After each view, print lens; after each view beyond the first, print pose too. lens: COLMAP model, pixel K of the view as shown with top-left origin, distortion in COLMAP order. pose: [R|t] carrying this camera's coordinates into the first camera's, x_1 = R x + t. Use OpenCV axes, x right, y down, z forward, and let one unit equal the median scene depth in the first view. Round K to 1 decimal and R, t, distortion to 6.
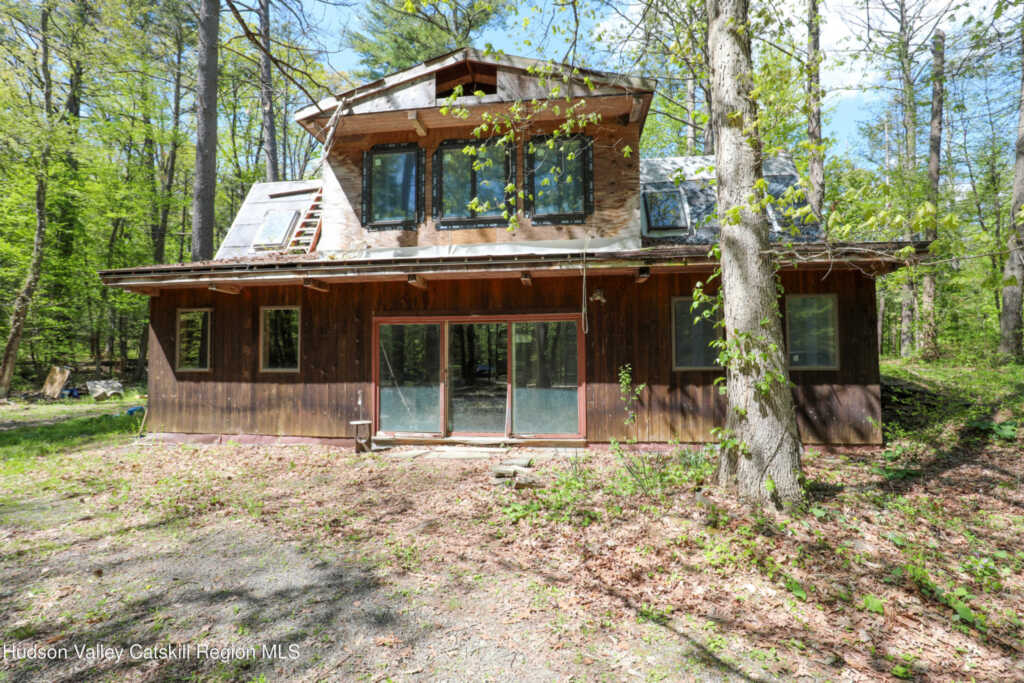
lens RADIAL K [[459.1, 0, 512.0], [0, 459.1, 341.5], [0, 0, 1]] dist [-0.022962, 0.000387]
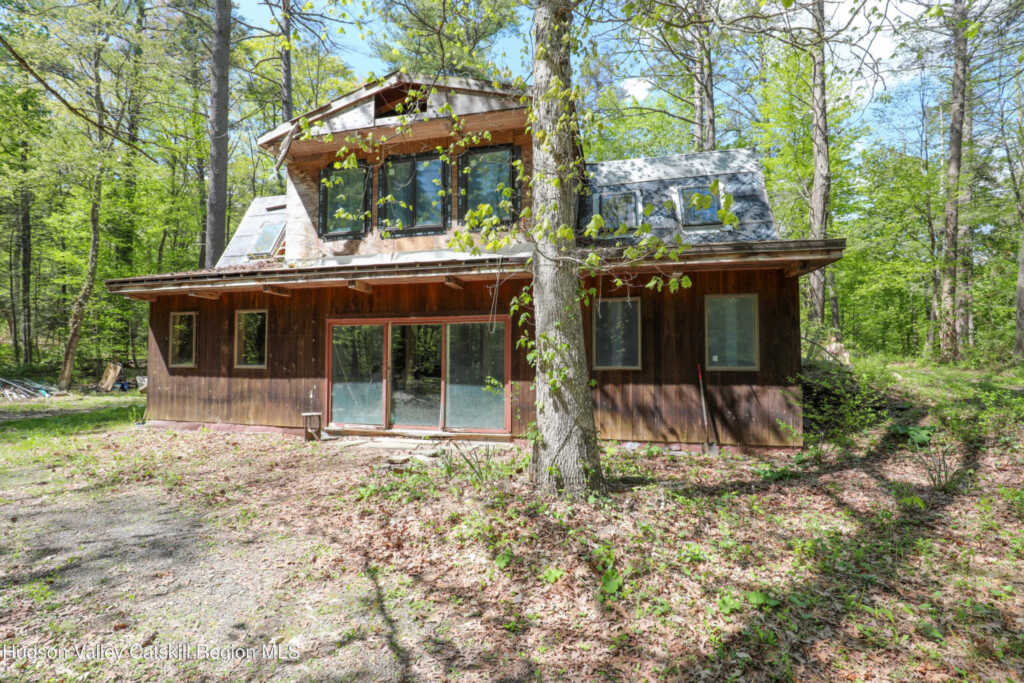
lens RADIAL K [[461.7, 0, 512.0], [0, 461.7, 341.5], [0, 0, 1]] dist [-0.022487, 0.000057]
pose [[0.993555, 0.001715, -0.113342, 0.273594], [-0.001690, 0.999999, 0.000314, -0.000390], [0.113342, -0.000121, 0.993556, -0.052075]]
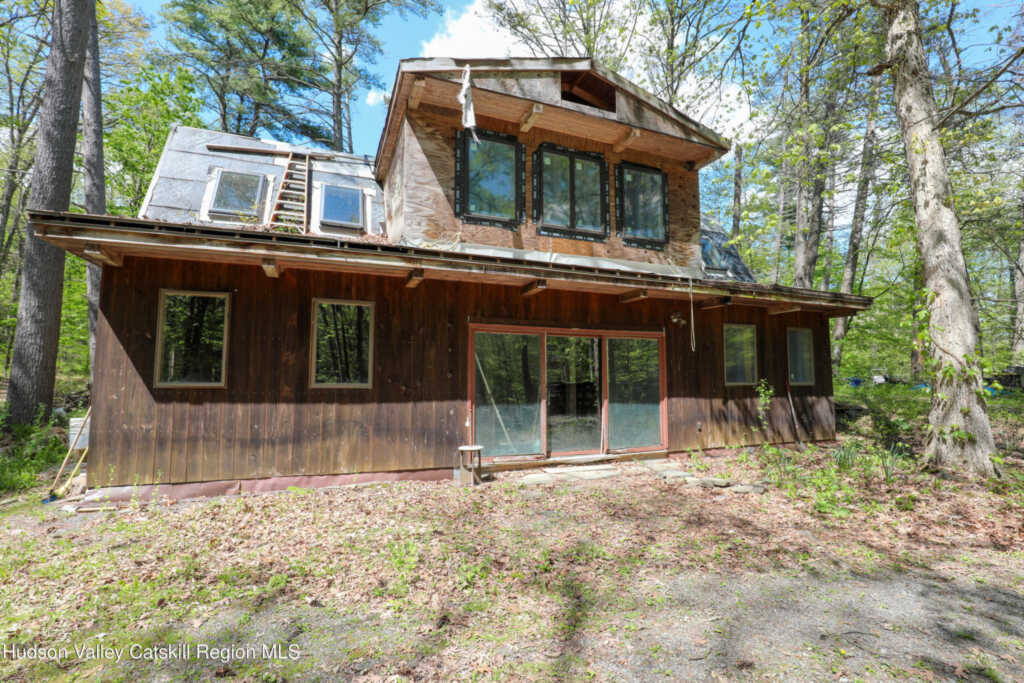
lens RADIAL K [[459.1, 0, 512.0], [0, 459.1, 341.5], [0, 0, 1]] dist [-0.022962, 0.000387]
pose [[0.876850, 0.047754, 0.478387, -0.659494], [-0.025880, 0.998300, -0.052216, 0.024193], [-0.480067, 0.033405, 0.876595, 0.220880]]
